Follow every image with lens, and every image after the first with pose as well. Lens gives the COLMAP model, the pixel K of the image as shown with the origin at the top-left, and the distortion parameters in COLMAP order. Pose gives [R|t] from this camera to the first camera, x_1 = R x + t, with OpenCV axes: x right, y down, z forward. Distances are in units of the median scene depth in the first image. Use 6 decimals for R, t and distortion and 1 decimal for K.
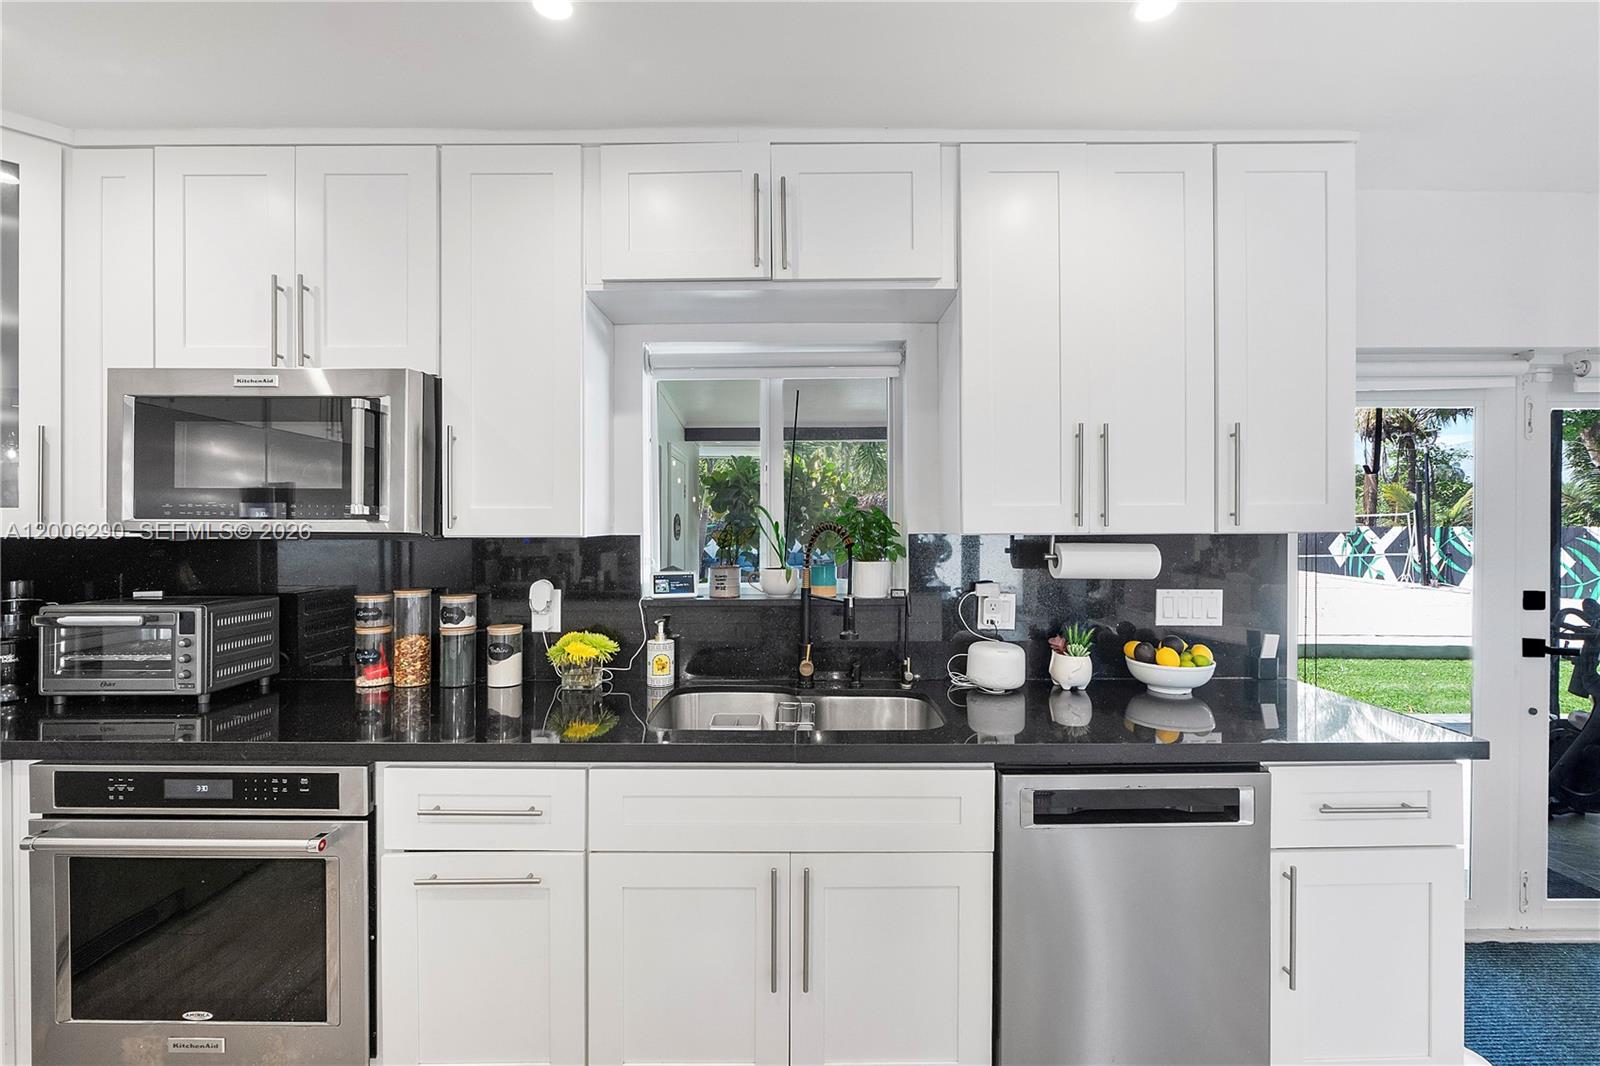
lens RADIAL K [[677.9, 0, 809.0], [0, 677.9, 529.3], [0, 0, 1]] dist [-0.009215, 0.000309]
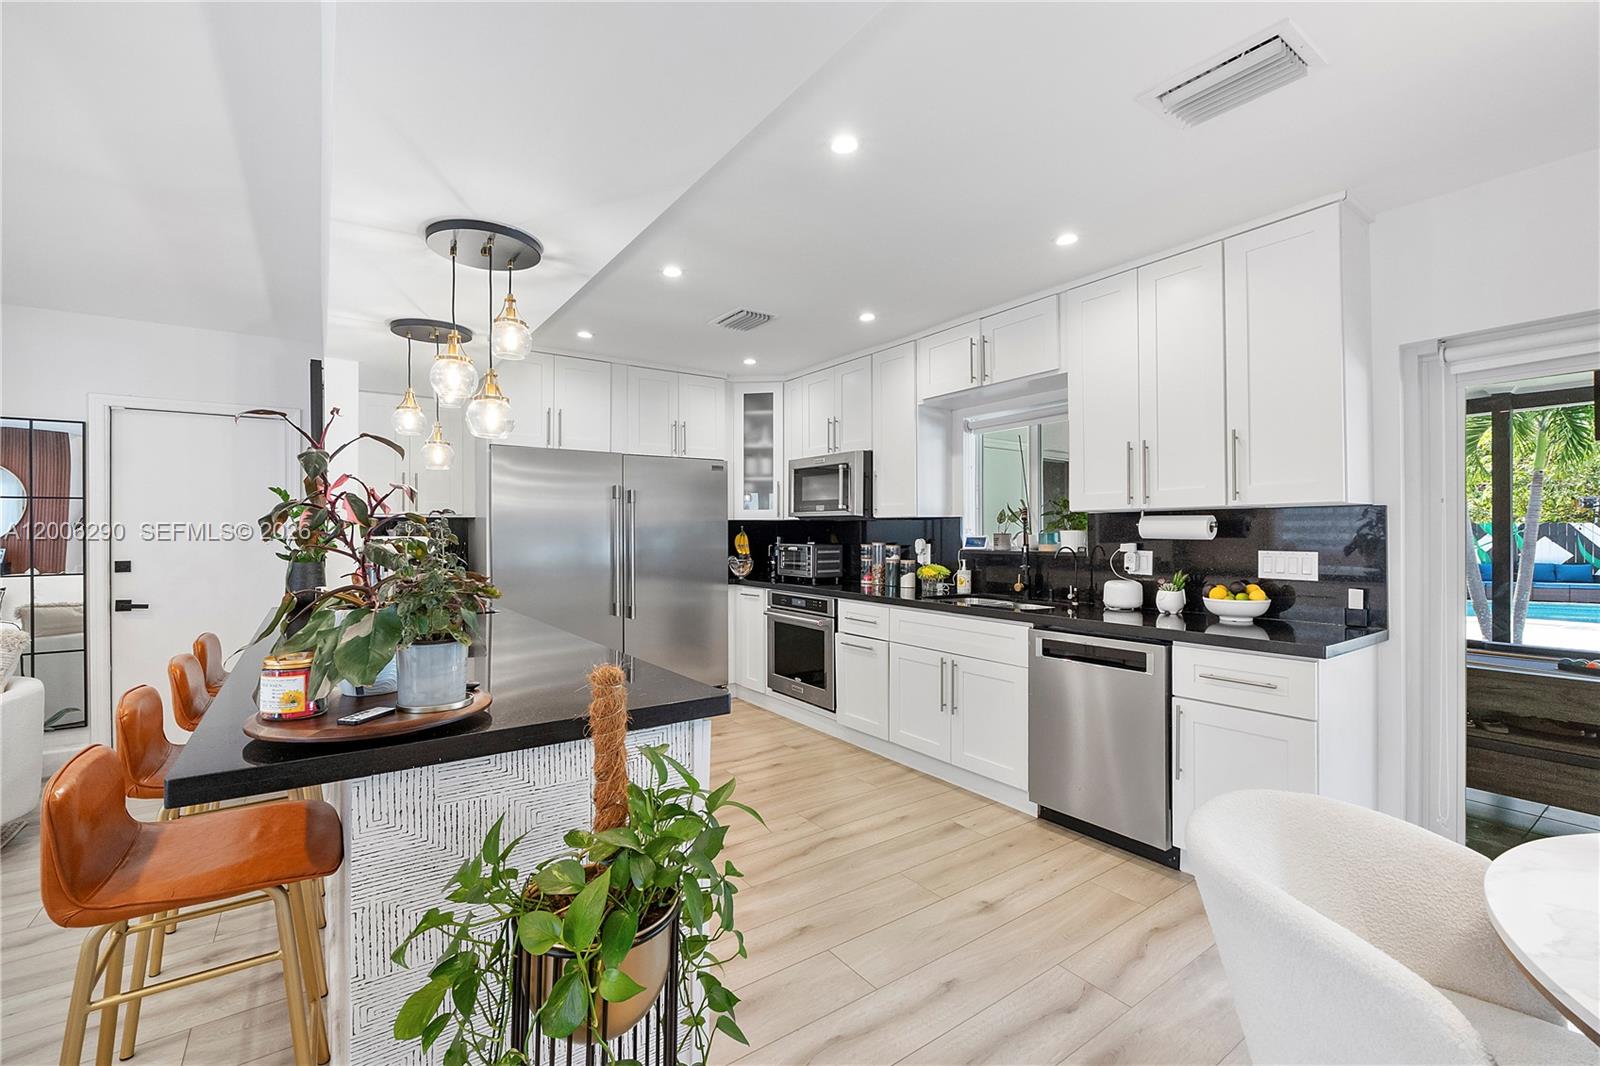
lens RADIAL K [[677.9, 0, 799.9], [0, 677.9, 531.7], [0, 0, 1]] dist [-0.009215, 0.000309]
pose [[0.573893, 0.000131, -0.818930, 1.161619], [-0.002633, 0.999995, -0.001686, 0.060349], [0.818926, 0.003124, 0.573890, -0.535819]]
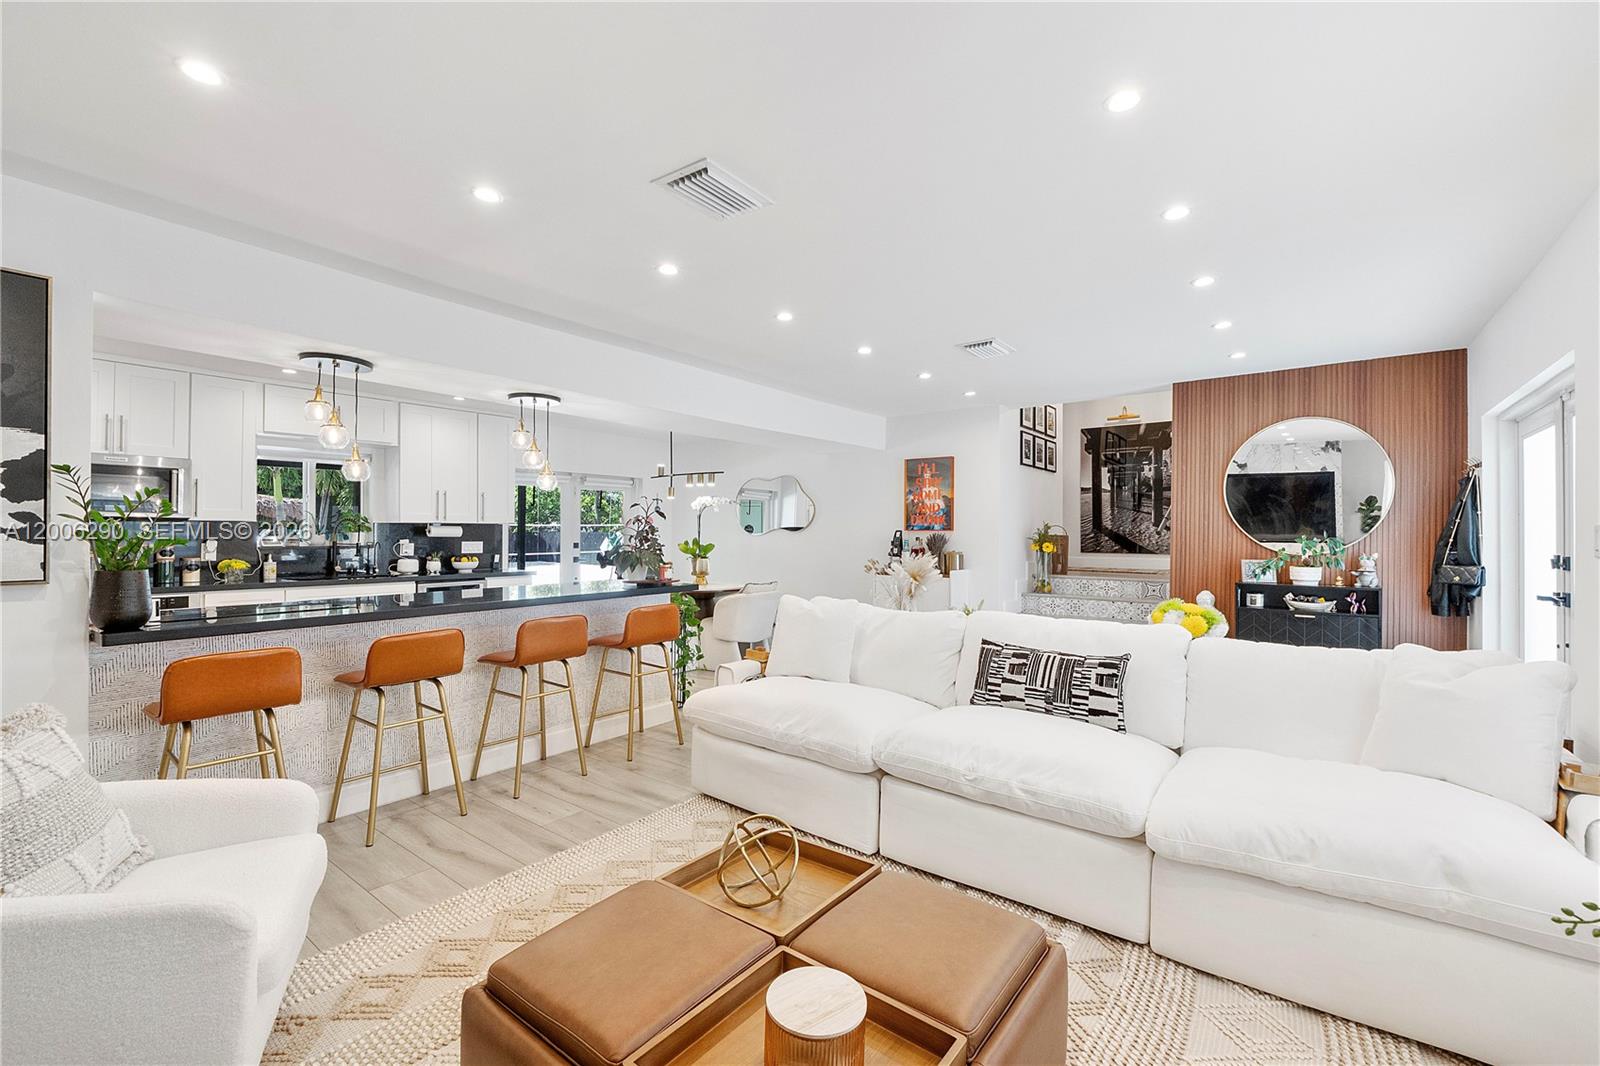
lens RADIAL K [[677.9, 0, 805.4], [0, 677.9, 522.4], [0, 0, 1]] dist [-0.009215, 0.000309]
pose [[0.611817, 0.015308, 0.790851, -1.059232], [0.002675, 0.999767, -0.021421, 0.076220], [-0.790995, 0.015222, 0.611634, -2.325973]]
